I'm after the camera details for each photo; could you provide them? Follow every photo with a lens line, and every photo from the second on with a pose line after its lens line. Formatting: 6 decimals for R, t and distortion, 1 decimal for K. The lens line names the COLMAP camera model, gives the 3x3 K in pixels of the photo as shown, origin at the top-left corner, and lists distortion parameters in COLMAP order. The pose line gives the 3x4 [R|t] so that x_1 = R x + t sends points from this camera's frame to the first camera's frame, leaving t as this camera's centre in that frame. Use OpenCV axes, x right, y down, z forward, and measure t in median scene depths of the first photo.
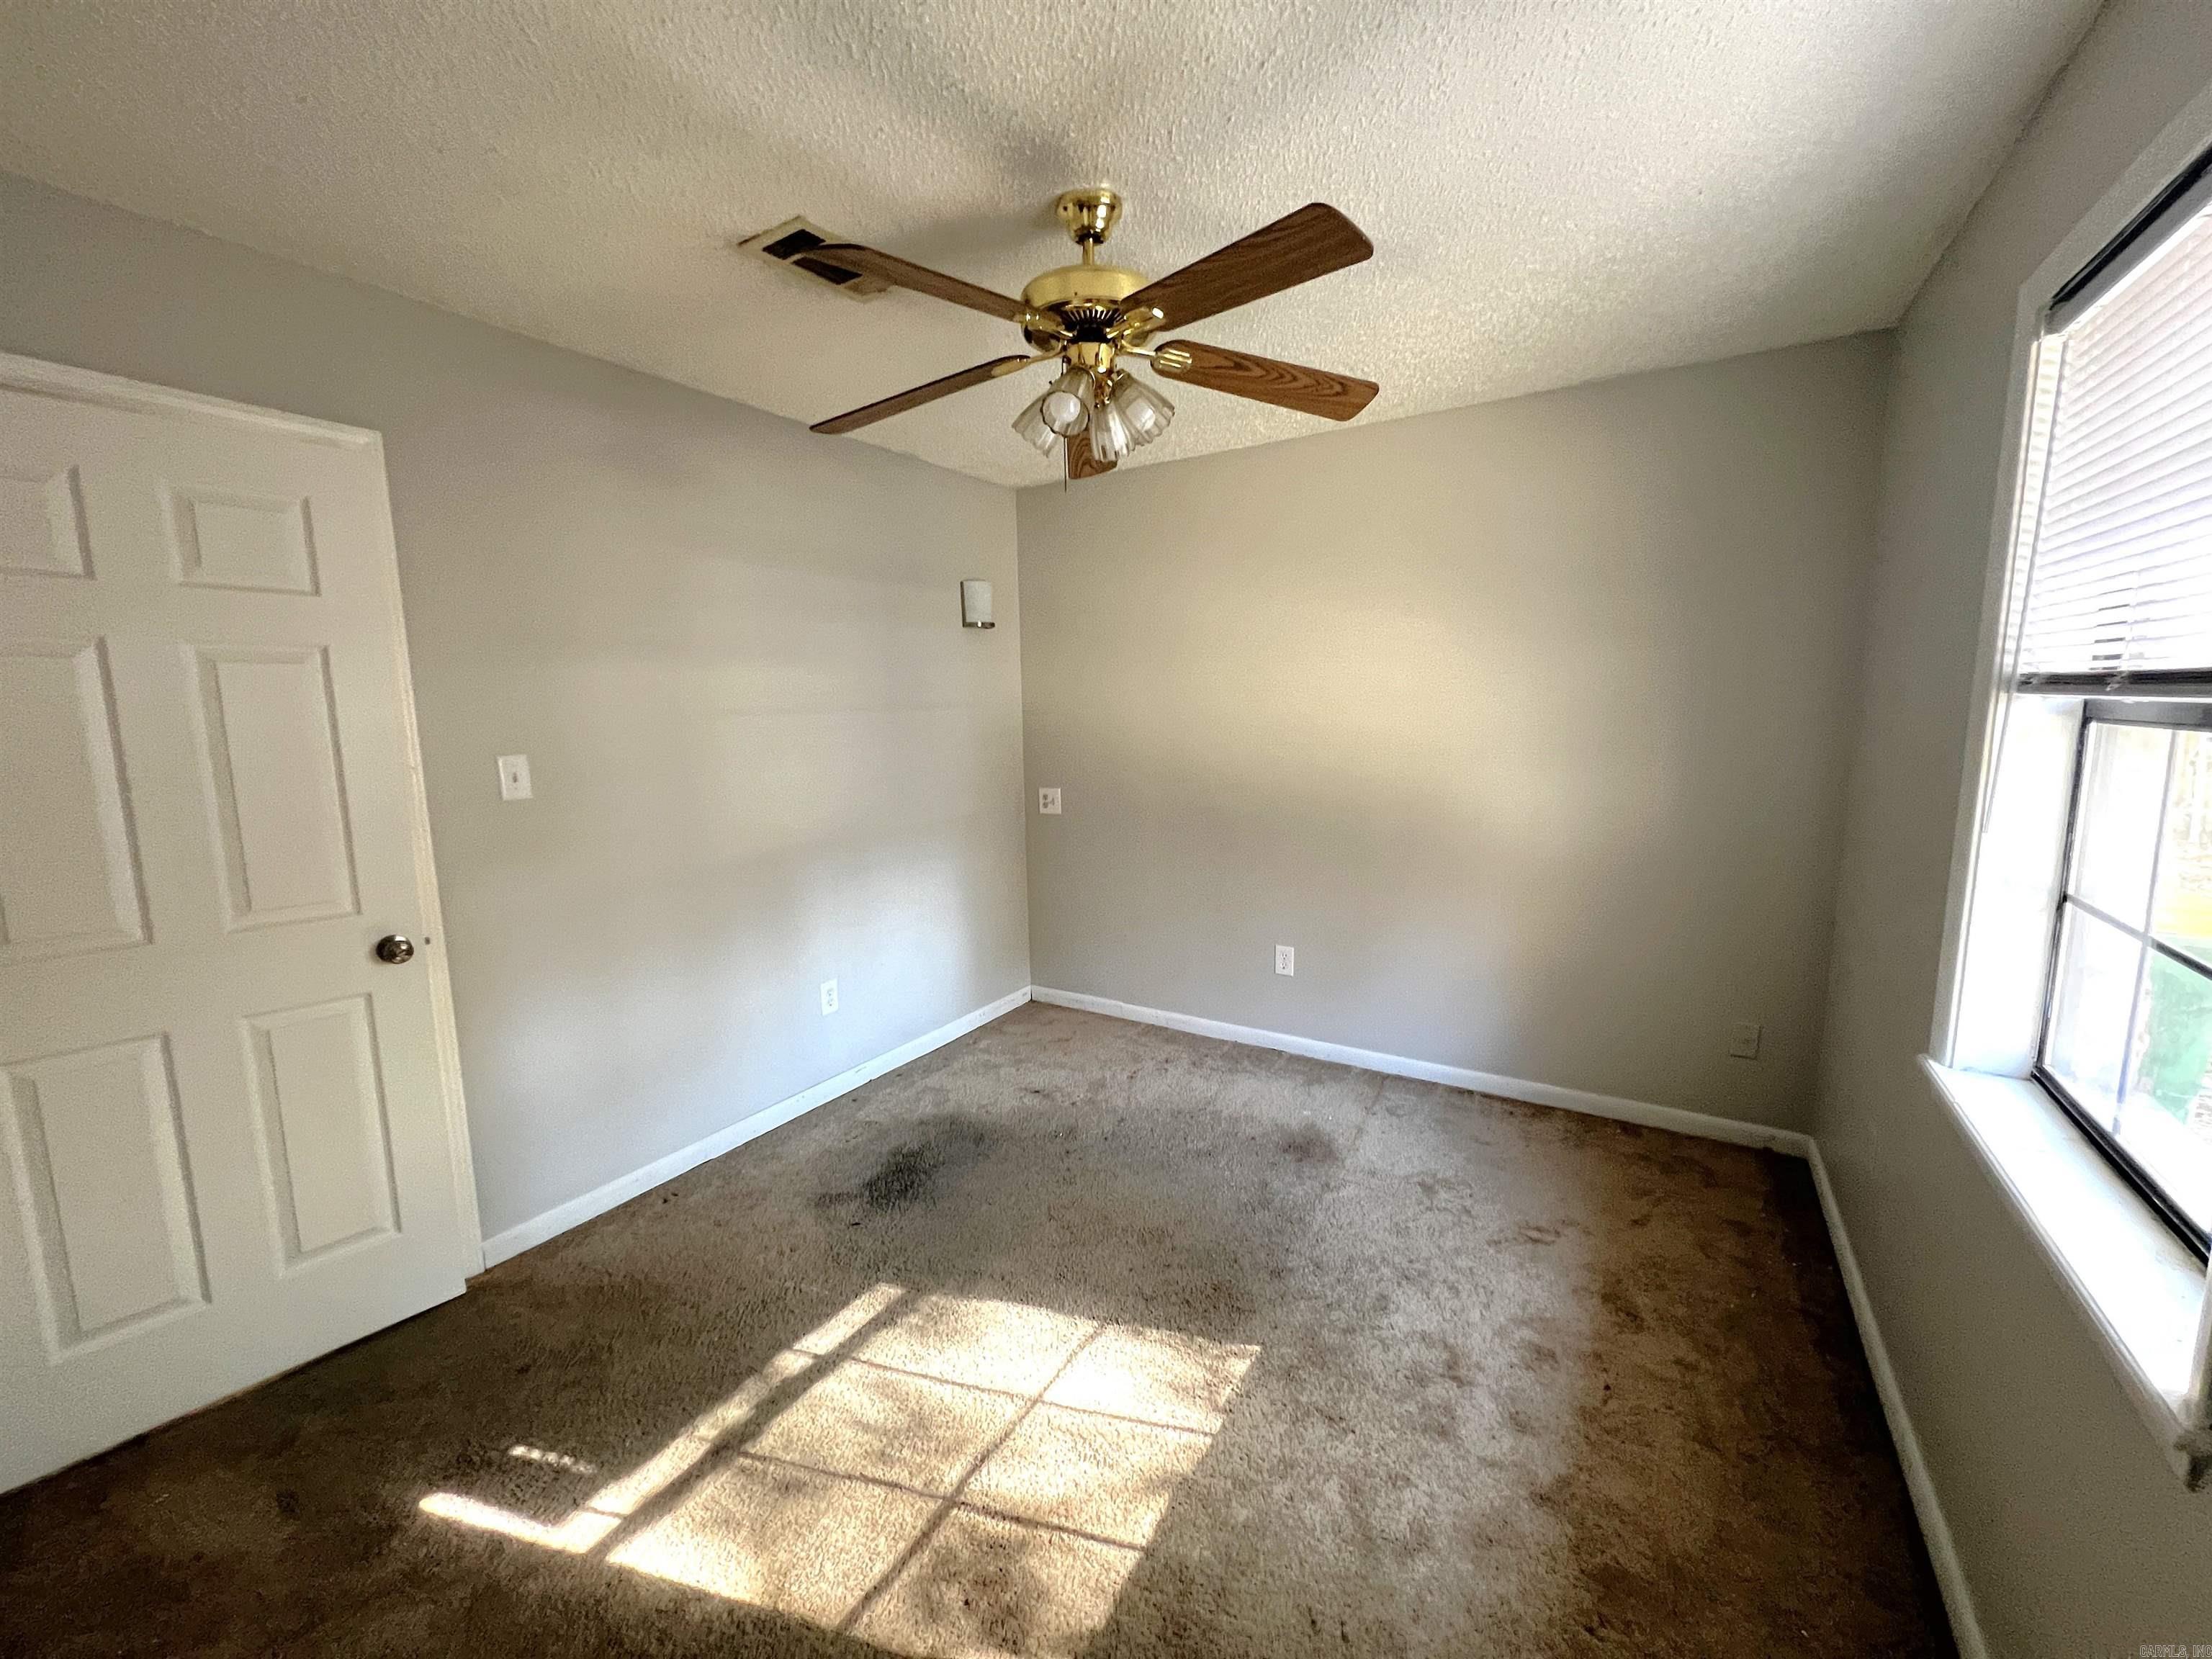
lens RADIAL K [[879.9, 0, 1108.8], [0, 879.9, 834.5], [0, 0, 1]] dist [-0.001025, 0.000177]
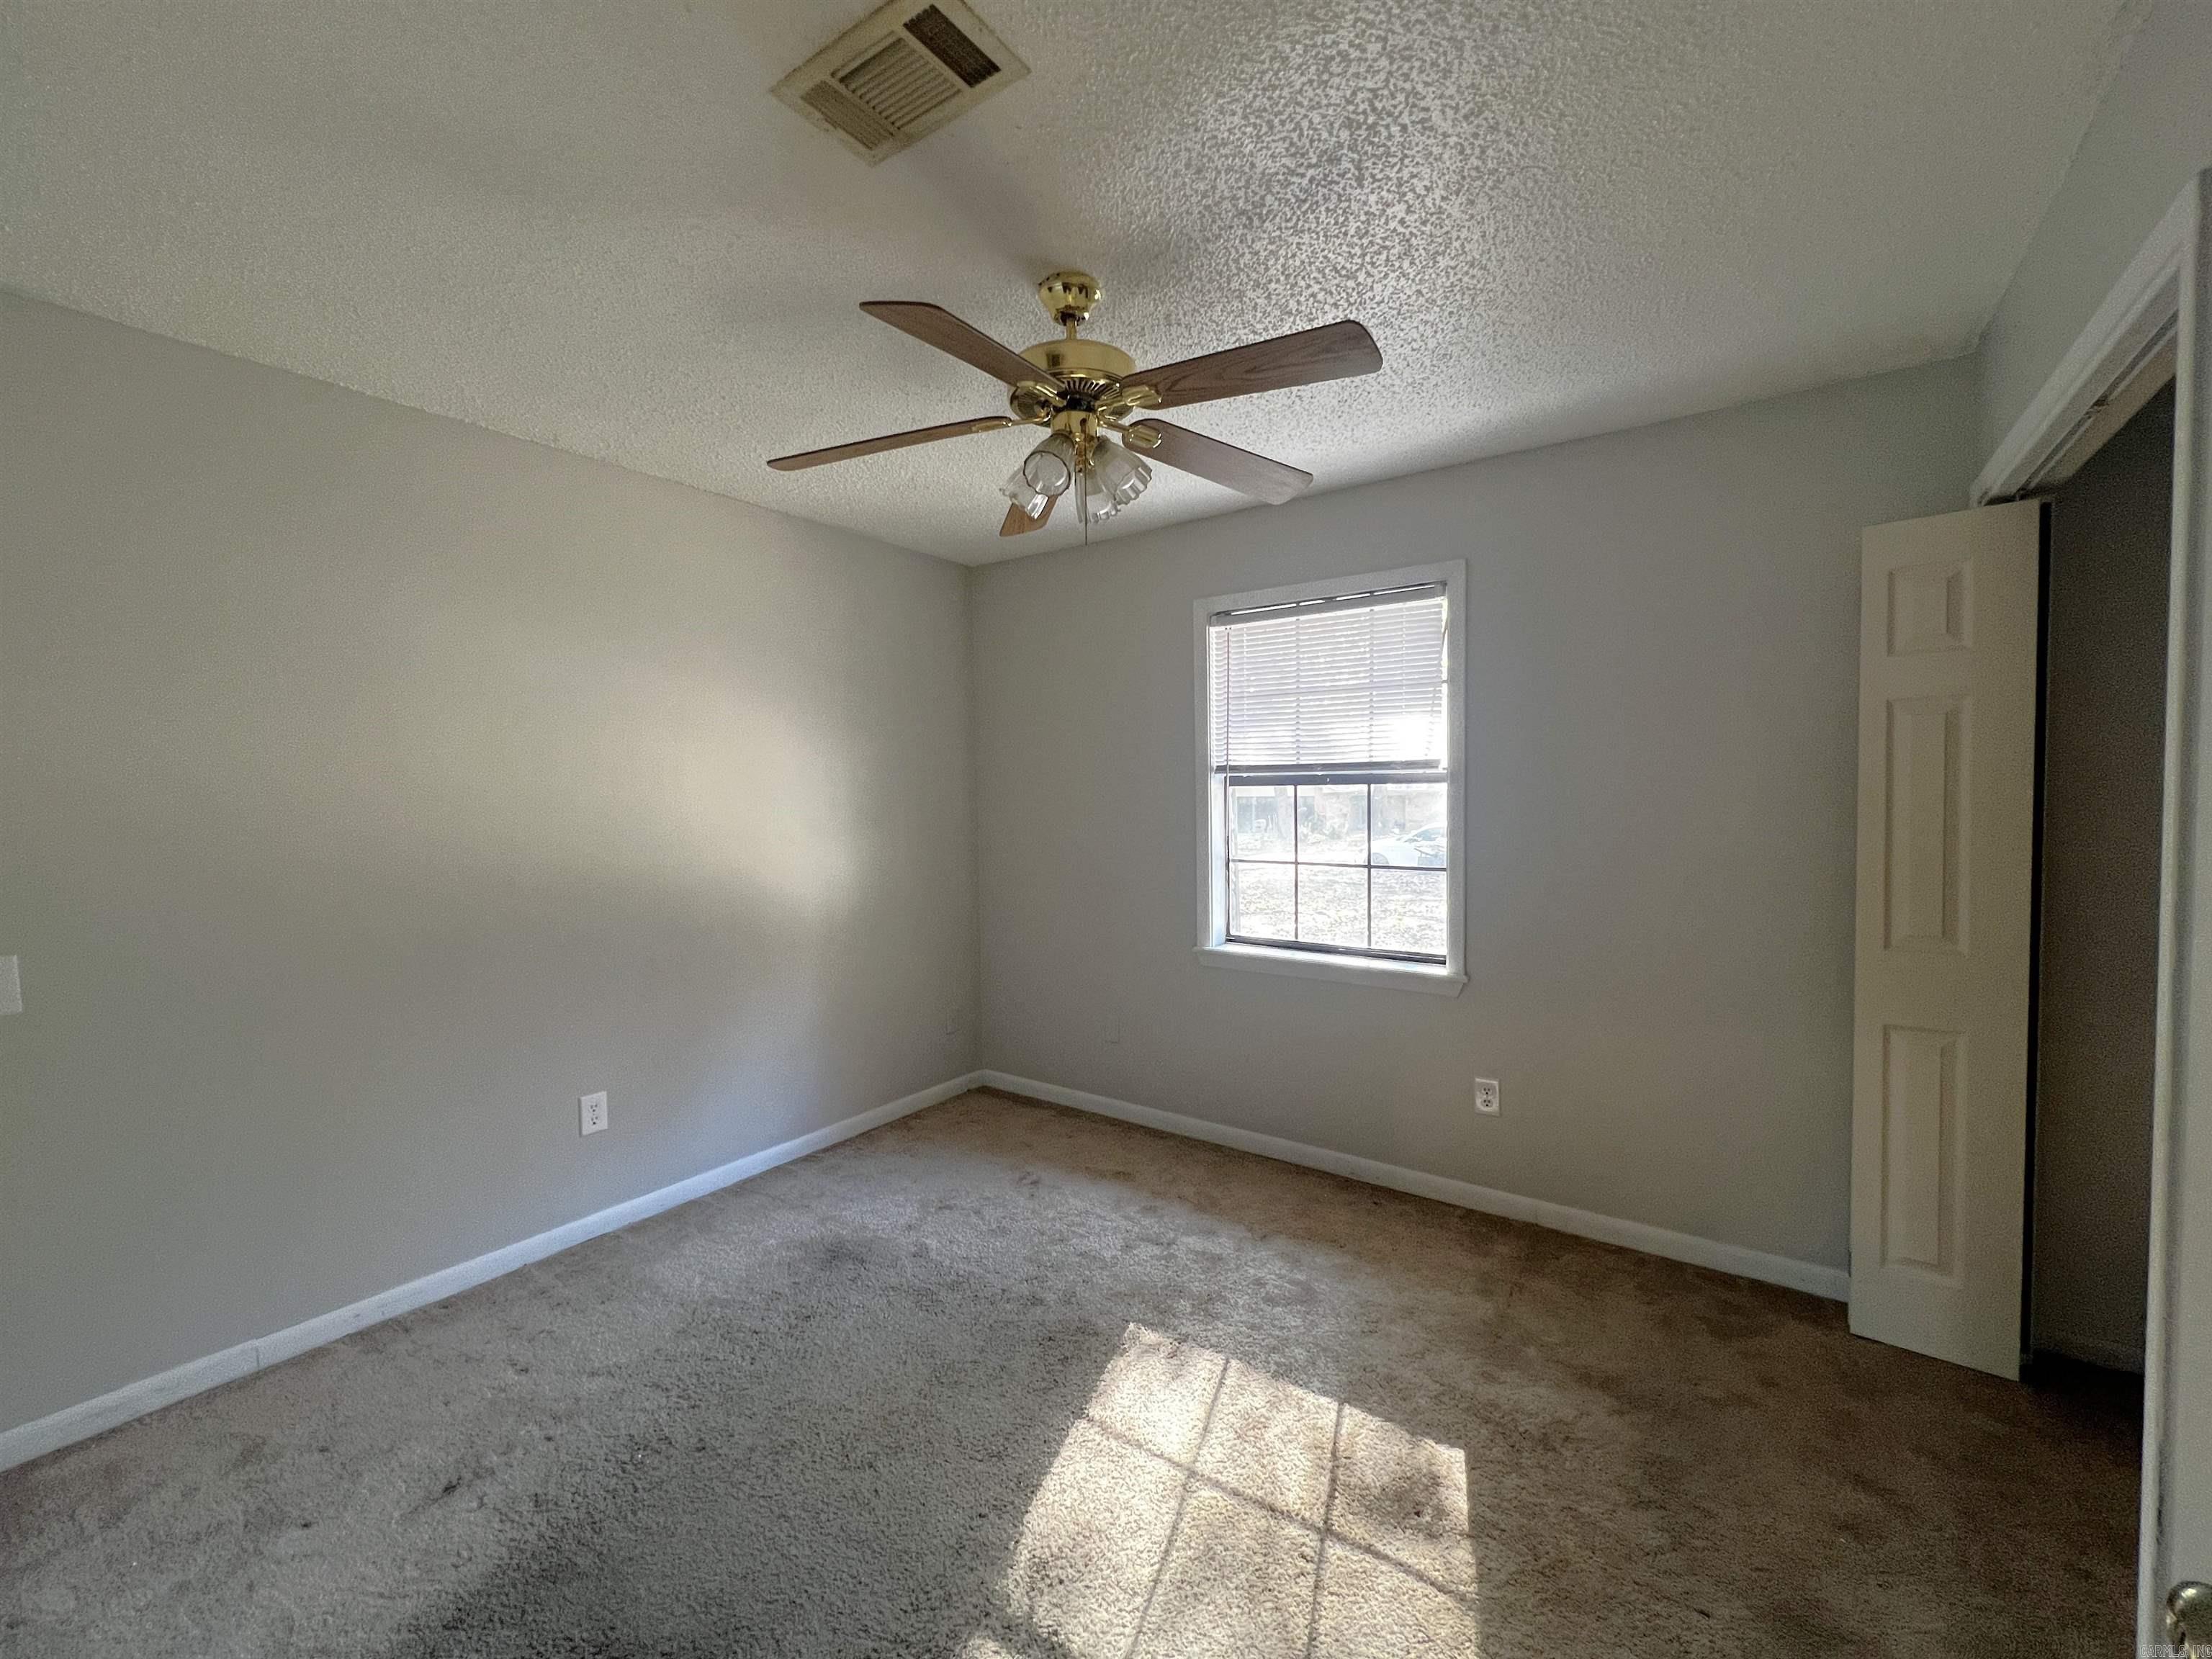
lens RADIAL K [[881.8, 0, 1107.1], [0, 881.8, 831.9], [0, 0, 1]] dist [-0.000399, 0.000201]
pose [[0.060476, -0.025957, 0.997832, -0.820712], [0.159657, 0.987043, 0.016000, -0.060000], [-0.985318, 0.158343, 0.063837, 0.736231]]
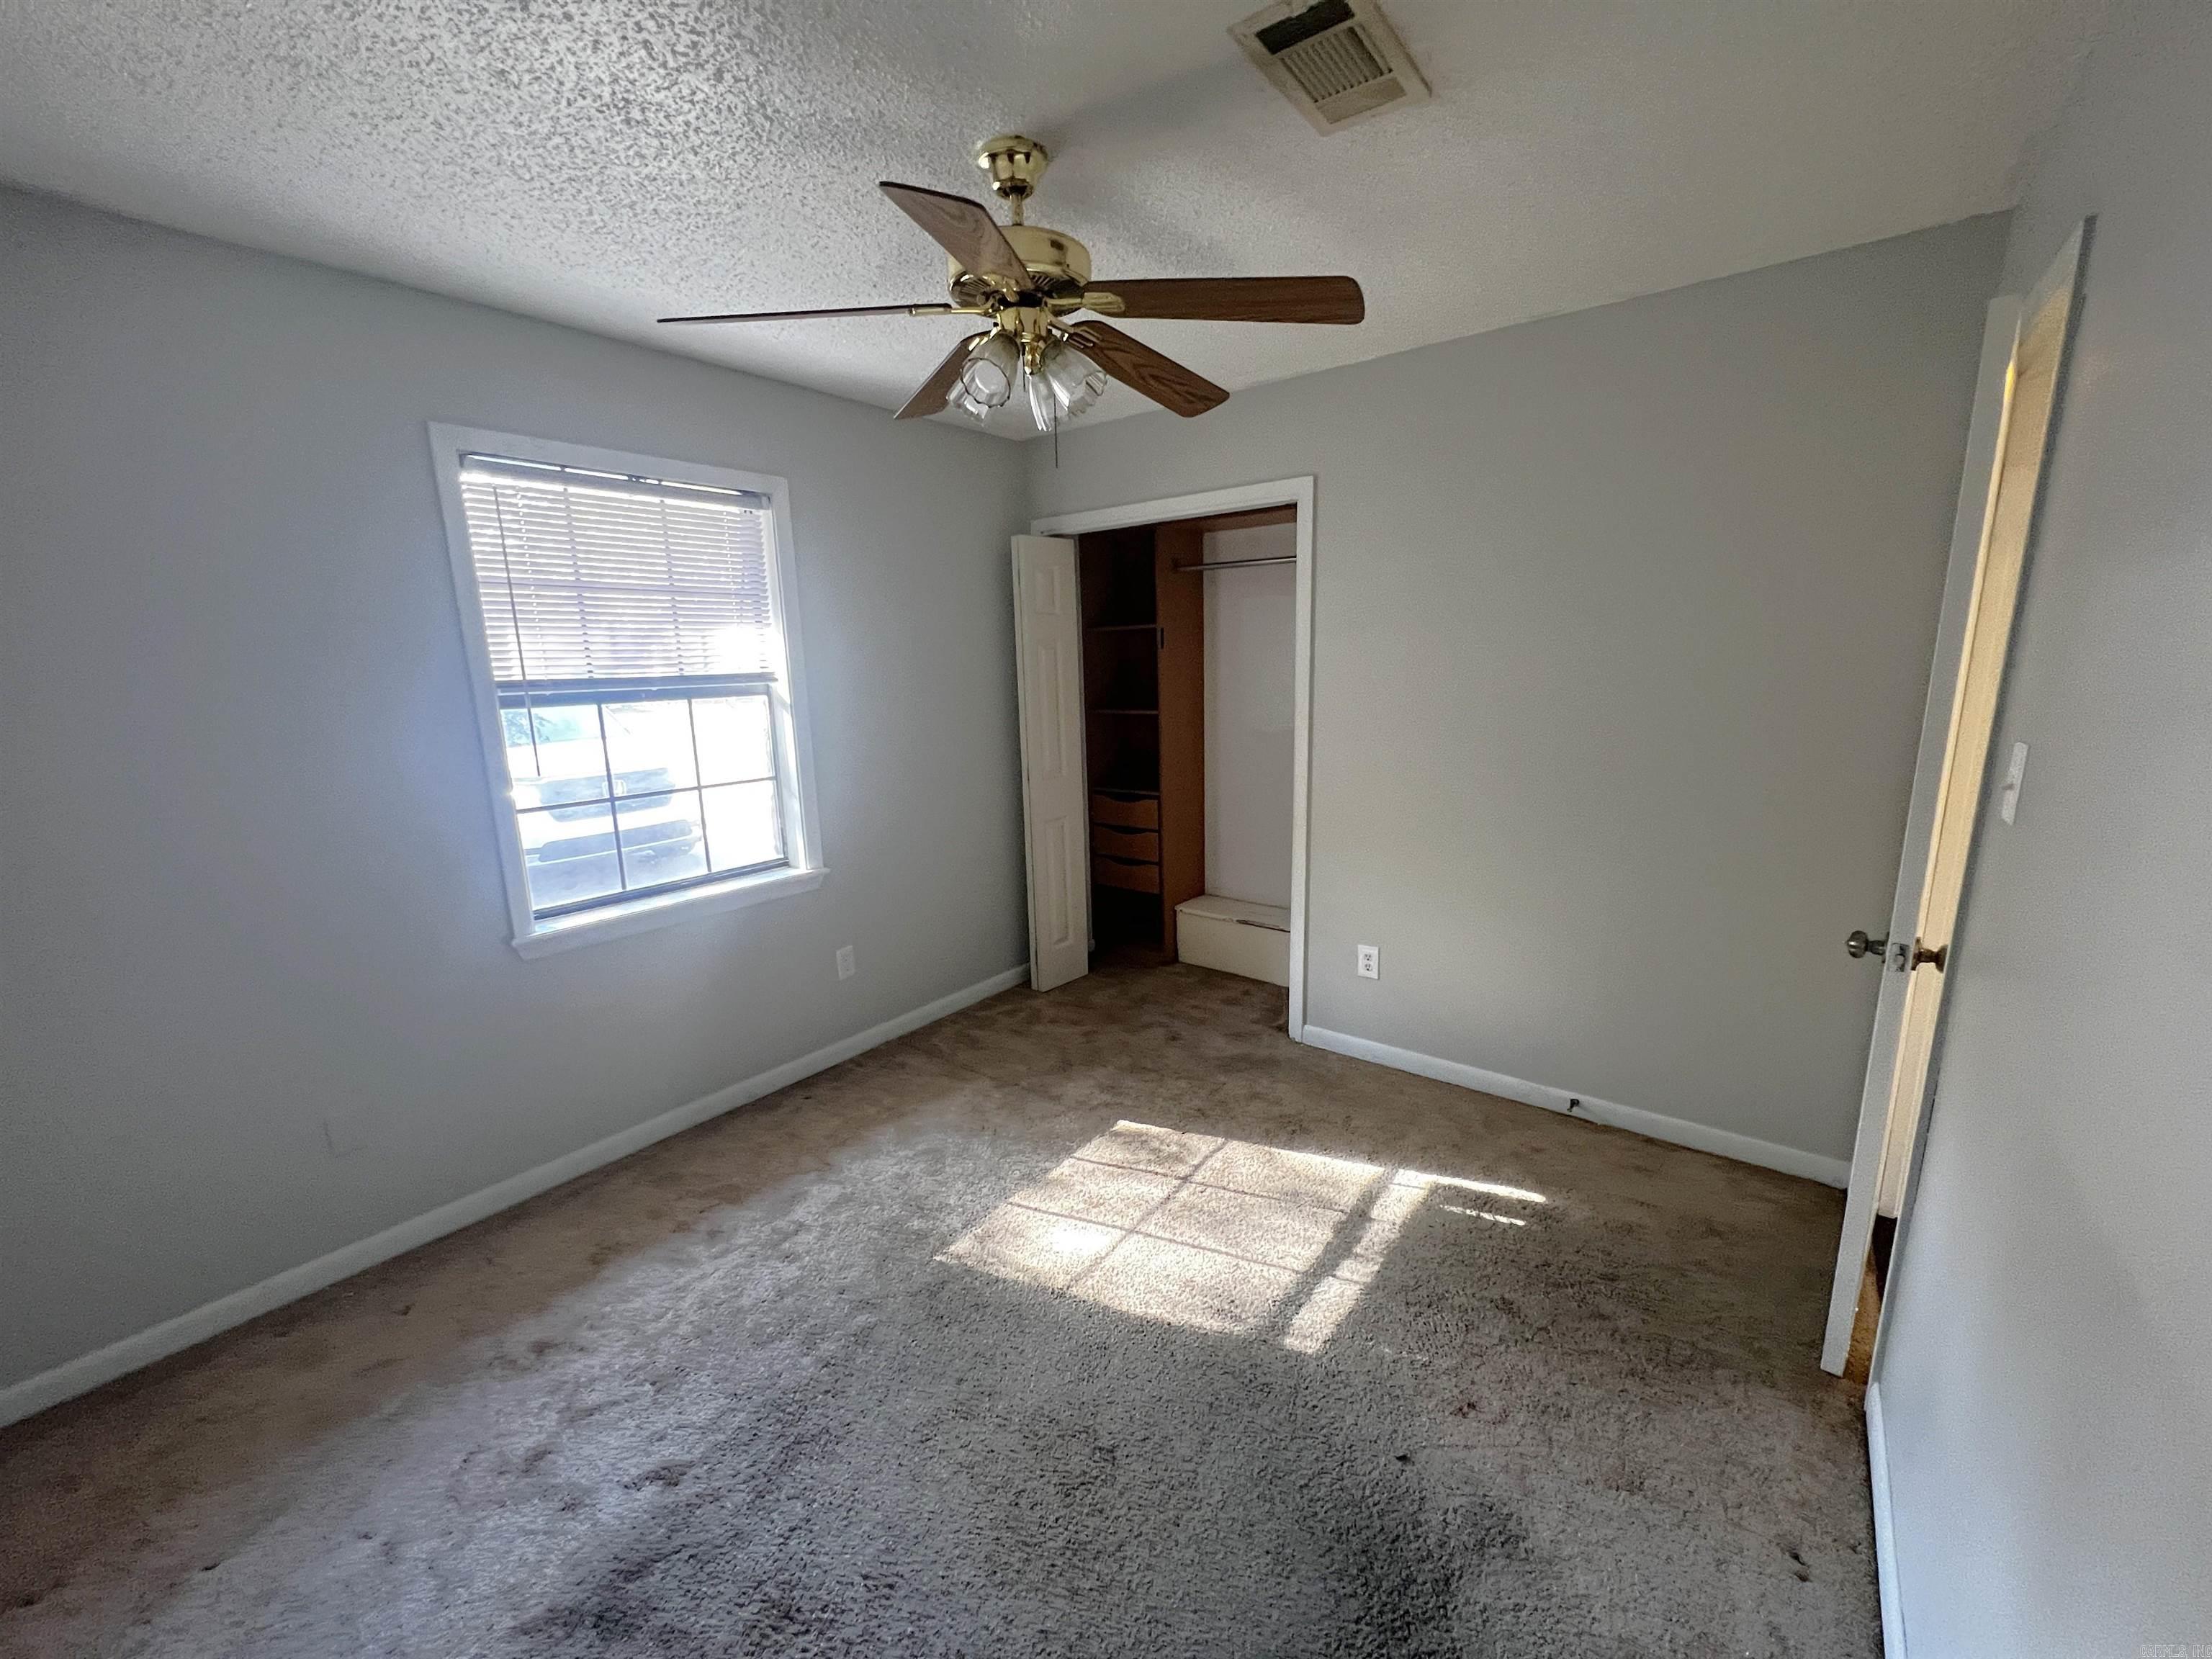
lens RADIAL K [[881.8, 0, 1107.1], [0, 881.8, 831.9], [0, 0, 1]] dist [-0.000399, 0.000201]
pose [[-0.994525, 0.018370, 0.102868, -0.149772], [0.052526, 0.938901, 0.340157, -0.263342], [-0.090334, 0.343698, -0.934725, 1.591752]]
